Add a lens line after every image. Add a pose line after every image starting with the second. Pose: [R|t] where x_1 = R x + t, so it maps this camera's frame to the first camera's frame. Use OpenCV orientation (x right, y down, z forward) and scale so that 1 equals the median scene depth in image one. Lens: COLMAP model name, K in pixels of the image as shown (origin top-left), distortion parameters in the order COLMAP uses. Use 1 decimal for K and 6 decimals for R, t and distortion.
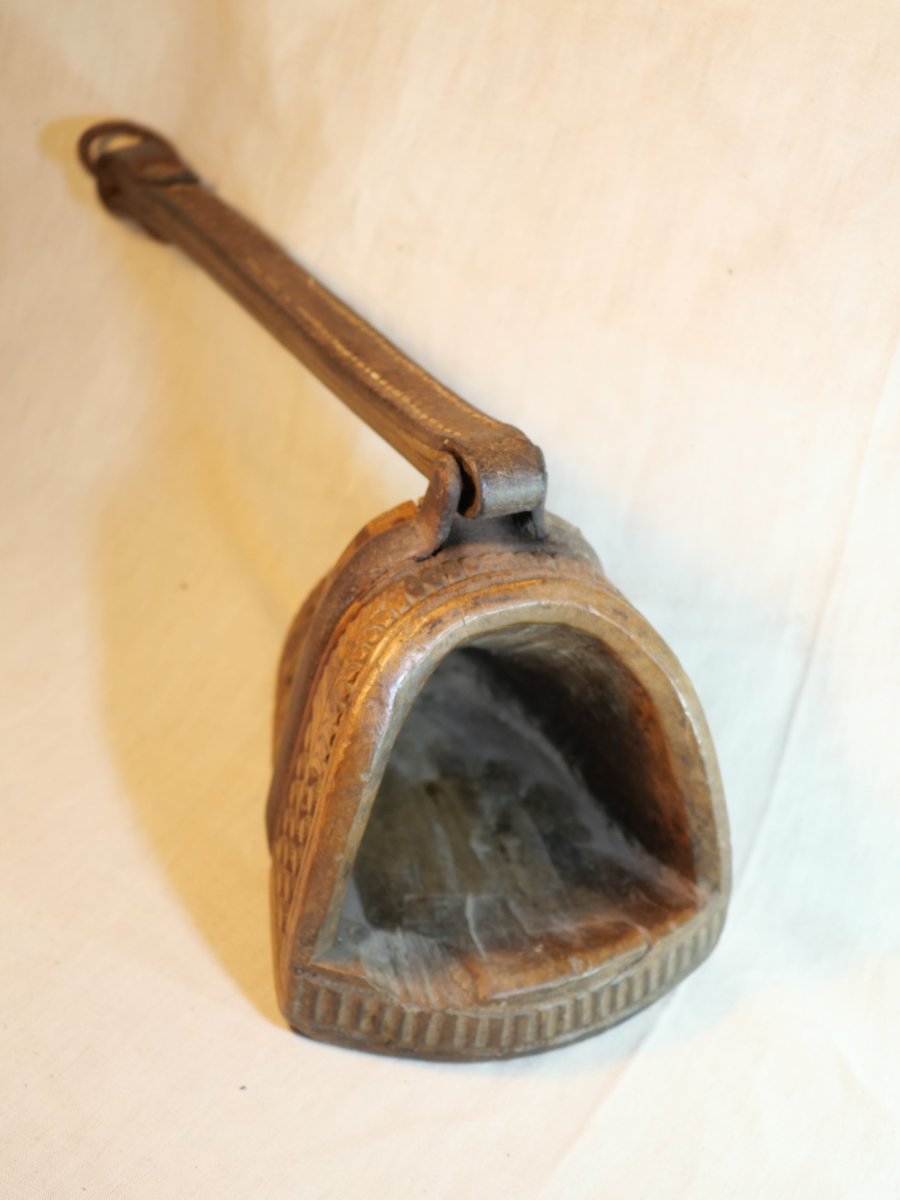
lens RADIAL K [[2137.6, 0, 447.5], [0, 2137.6, 601.2], [0, 0, 1]] dist [0.027744, 0.000000]
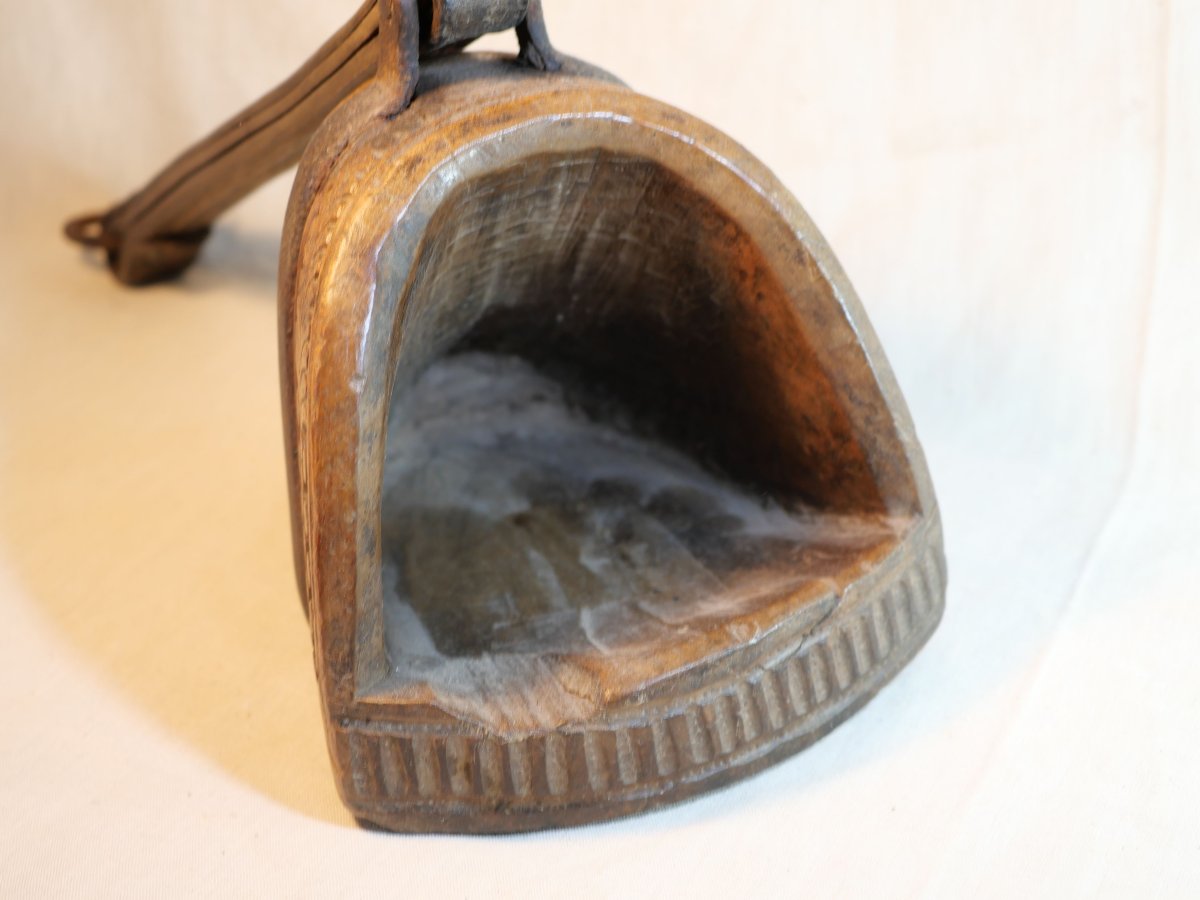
lens RADIAL K [[2137.6, 0, 602.6], [0, 2137.6, 448.0], [0, 0, 1]] dist [0.027744, 0.000000]
pose [[0.973065, -0.229321, -0.023596, 0.047924], [0.220336, 0.955247, -0.197372, 0.241102], [0.067802, 0.186857, 0.980045, 0.306190]]
